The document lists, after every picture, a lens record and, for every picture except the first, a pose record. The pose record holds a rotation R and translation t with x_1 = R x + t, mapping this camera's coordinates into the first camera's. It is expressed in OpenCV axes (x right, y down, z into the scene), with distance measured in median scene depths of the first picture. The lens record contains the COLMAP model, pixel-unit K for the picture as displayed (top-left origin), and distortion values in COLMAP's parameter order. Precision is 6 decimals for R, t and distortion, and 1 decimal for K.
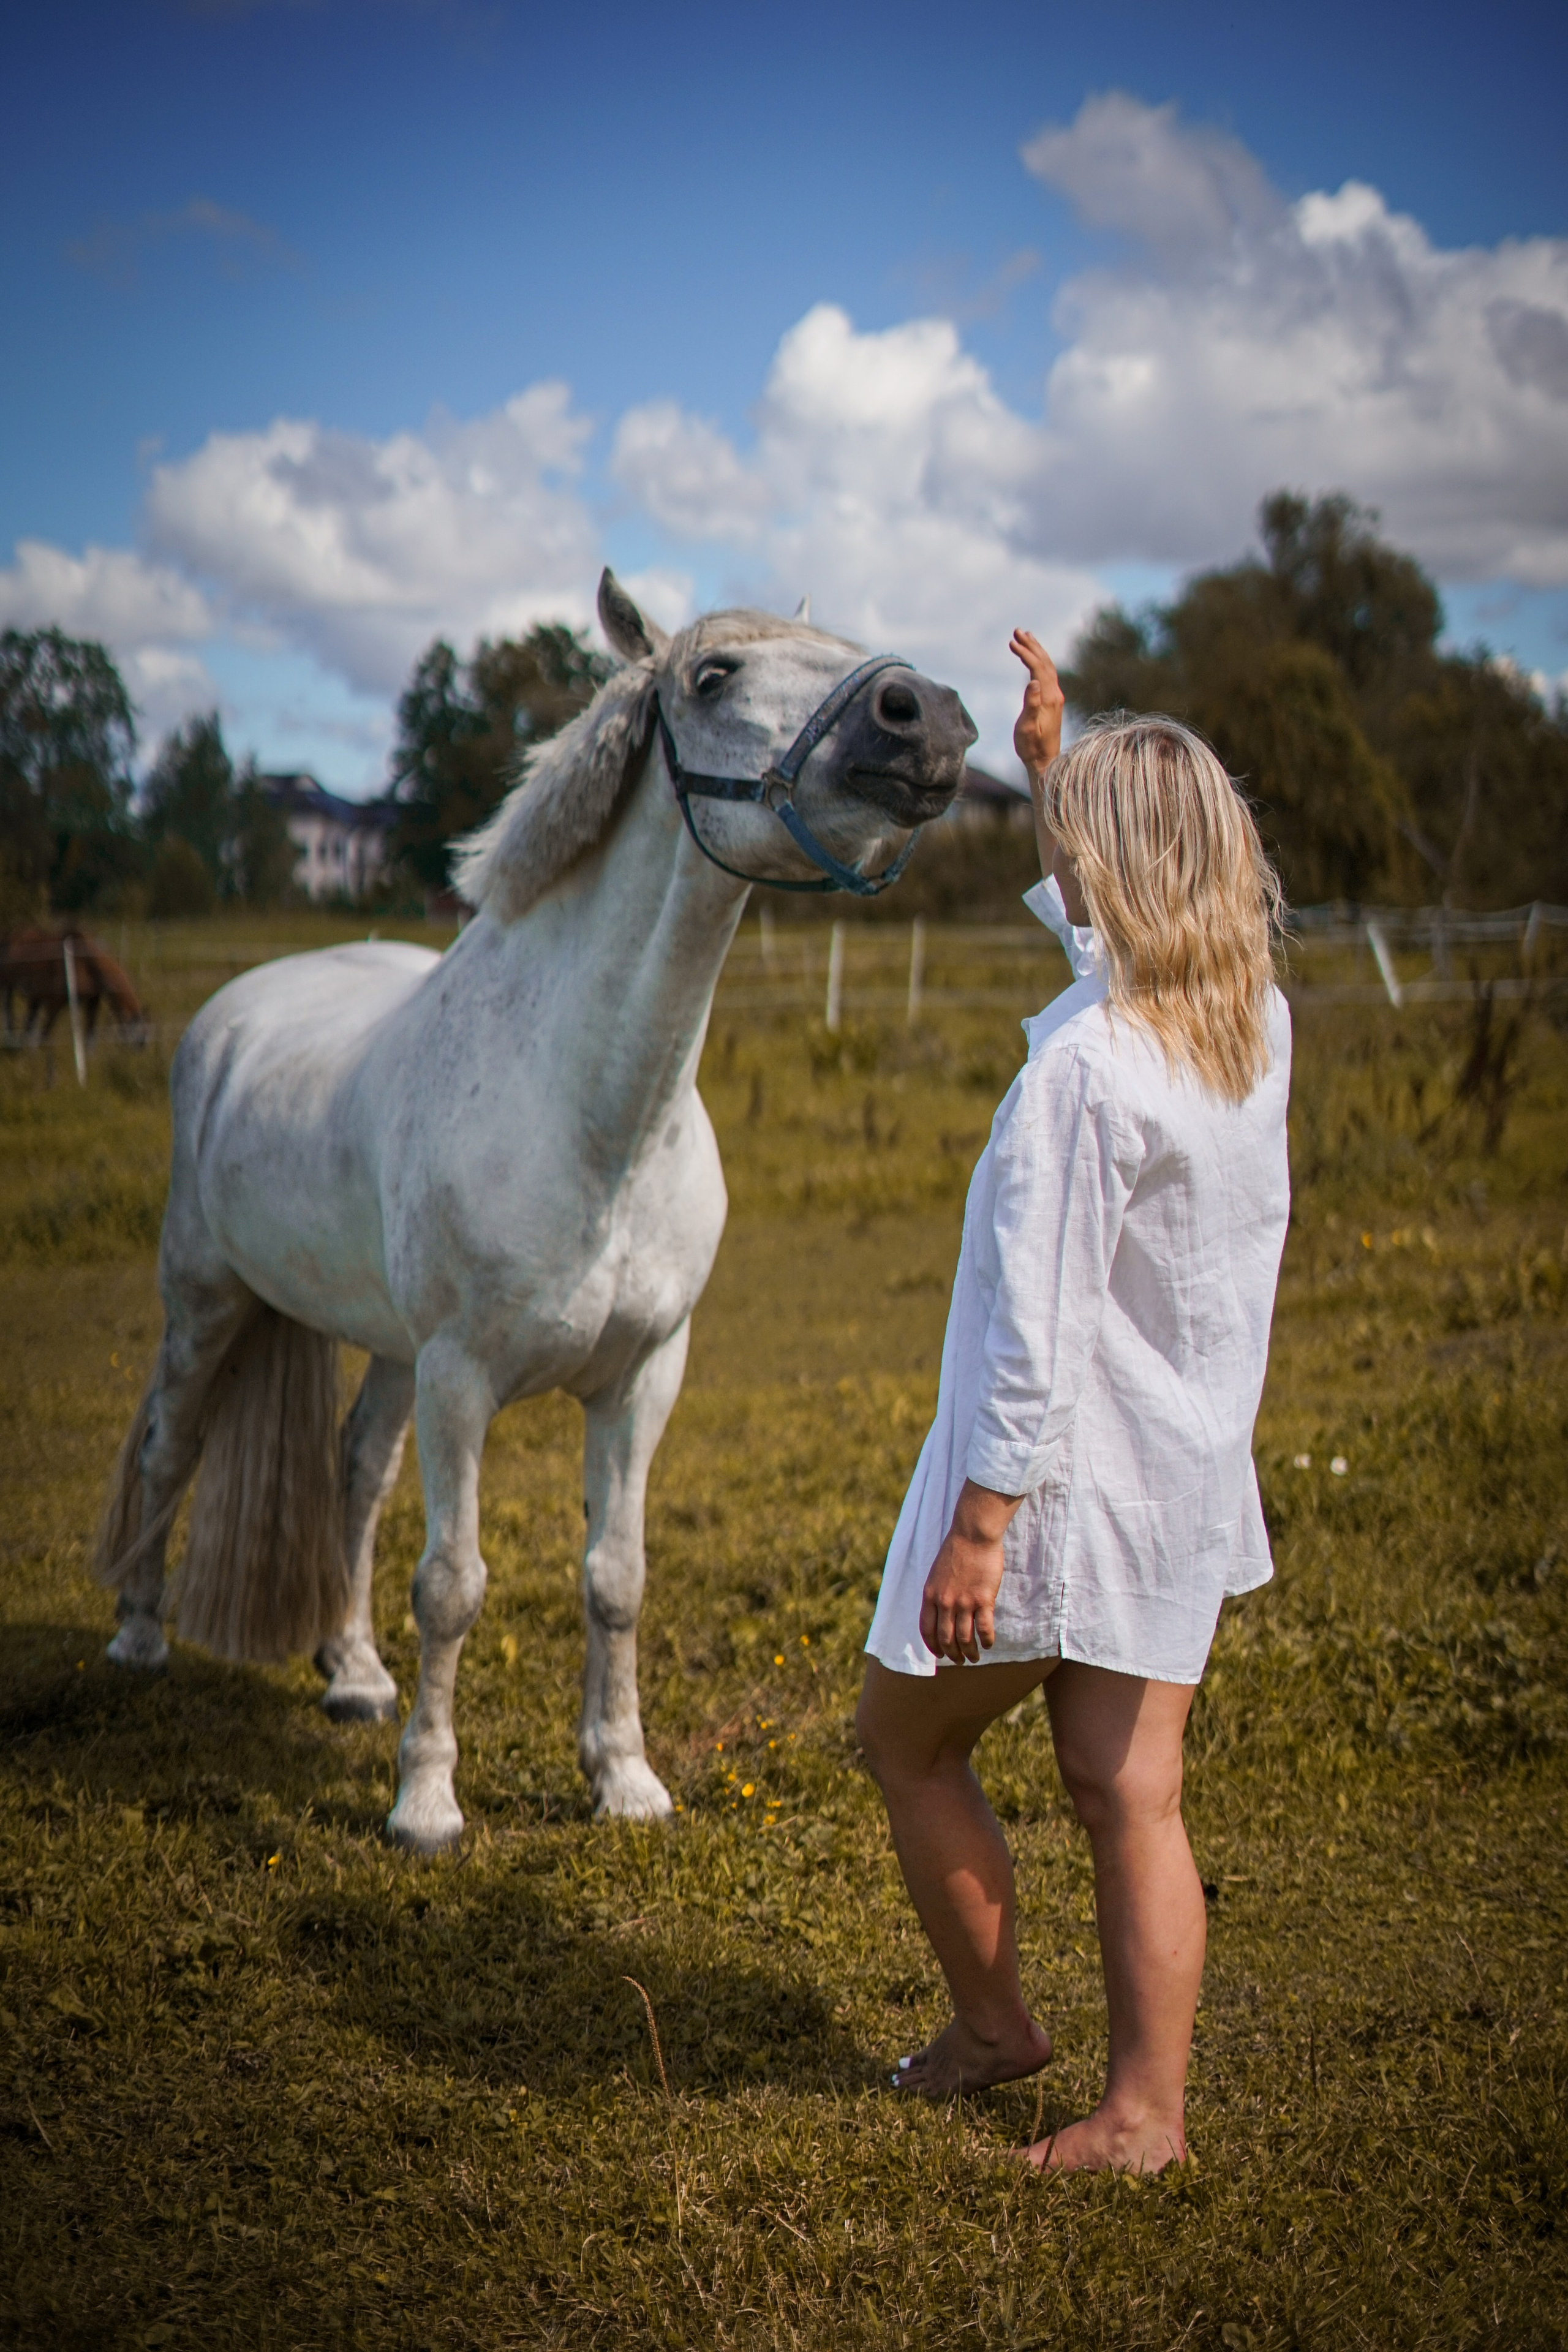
lens RADIAL K [[3473.1, 0, 777.8], [0, 3473.1, 1177.4], [0, 0, 1]] dist [-0.021060, 0.000000]
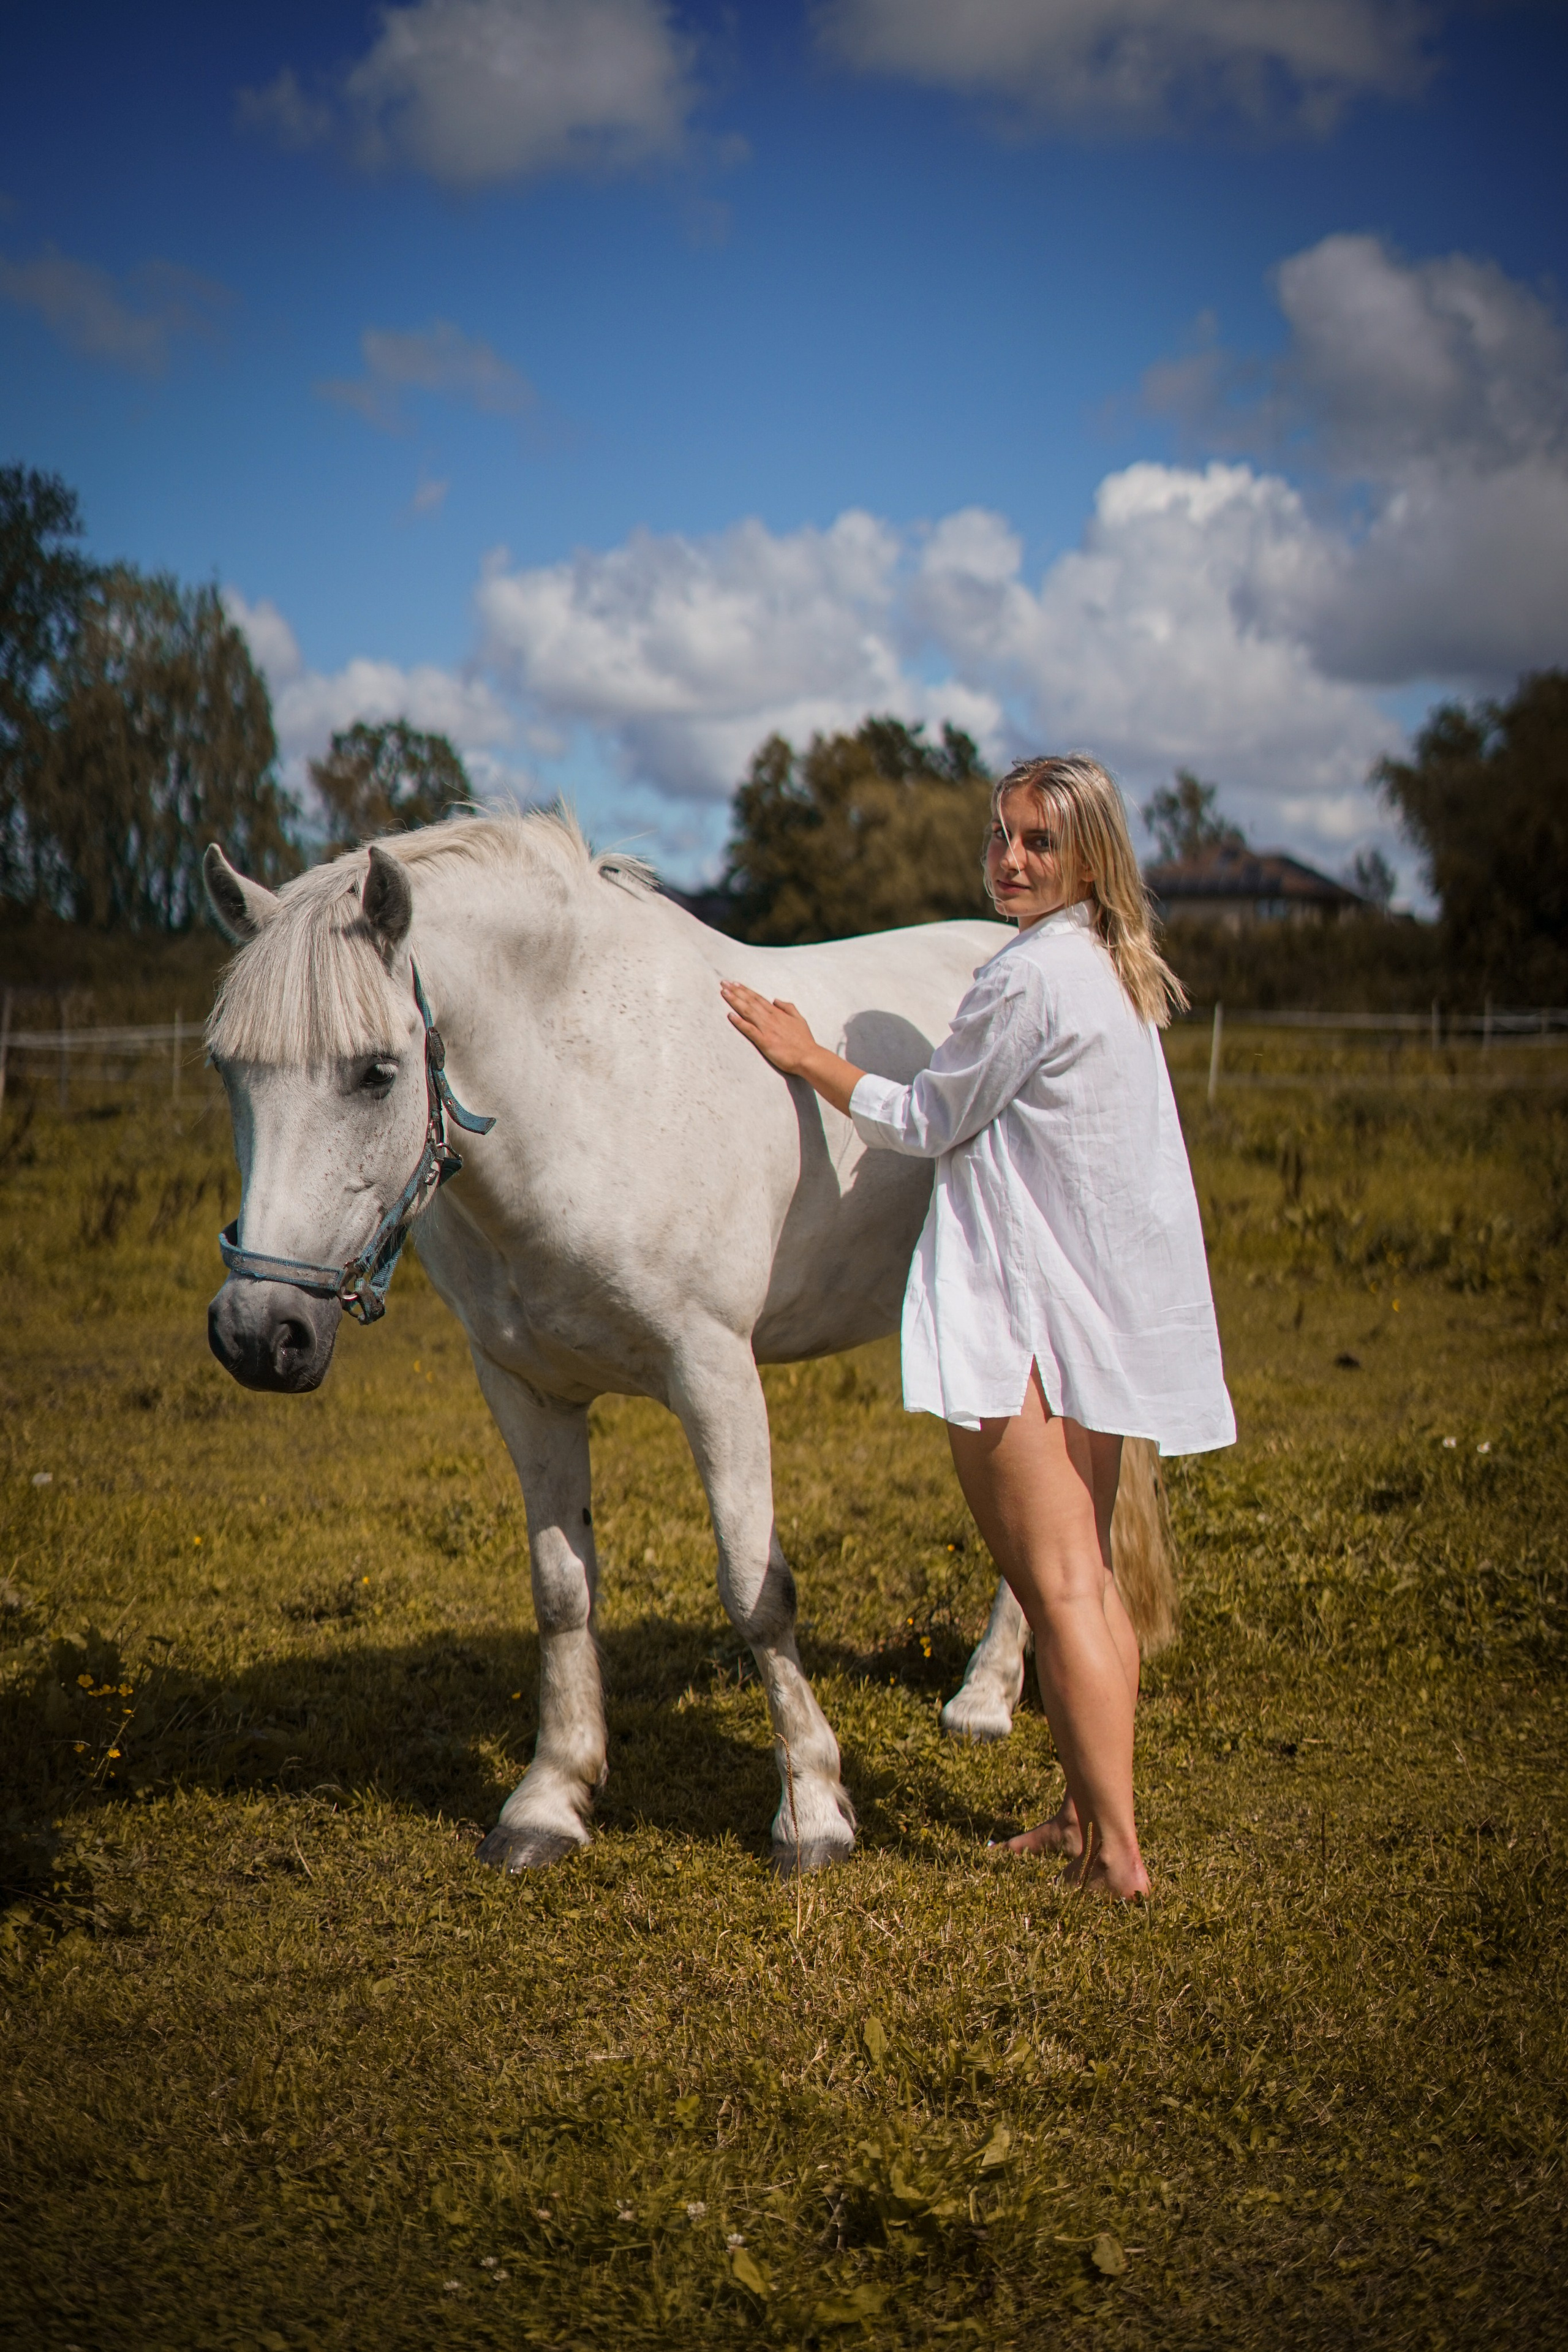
lens RADIAL K [[3473.1, 0, 788.3], [0, 3473.1, 1174.3], [0, 0, 1]] dist [-0.021060, 0.000000]
pose [[0.995619, 0.020046, -0.091329, 0.051811], [-0.022626, 0.999371, -0.027300, 0.040886], [0.090724, 0.029247, 0.995447, -0.174808]]
